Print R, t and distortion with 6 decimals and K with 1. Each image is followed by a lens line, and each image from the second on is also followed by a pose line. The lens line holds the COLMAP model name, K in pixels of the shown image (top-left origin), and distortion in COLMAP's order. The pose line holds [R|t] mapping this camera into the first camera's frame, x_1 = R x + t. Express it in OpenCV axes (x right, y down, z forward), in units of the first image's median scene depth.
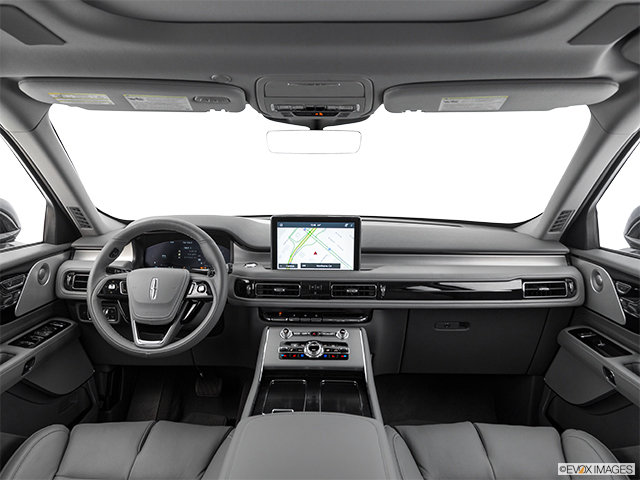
lens RADIAL K [[492.8, 0, 320.0], [0, 492.8, 240.0], [0, 0, 1]] dist [-0.007472, -0.002168]
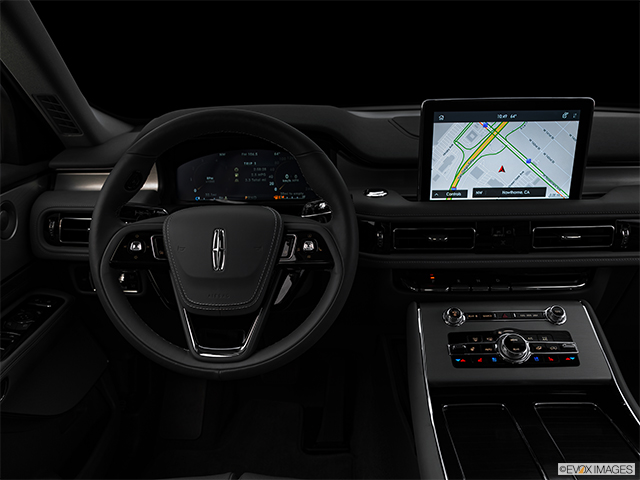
lens RADIAL K [[531.2, 0, 320.0], [0, 531.2, 240.0], [0, 0, 1]] dist [-0.006783, 0.000676]
pose [[0.999624, -0.027361, -0.001785, -0.211117], [0.027201, 0.981391, 0.190083, -0.013489], [-0.003449, -0.190060, 0.981766, 0.415583]]
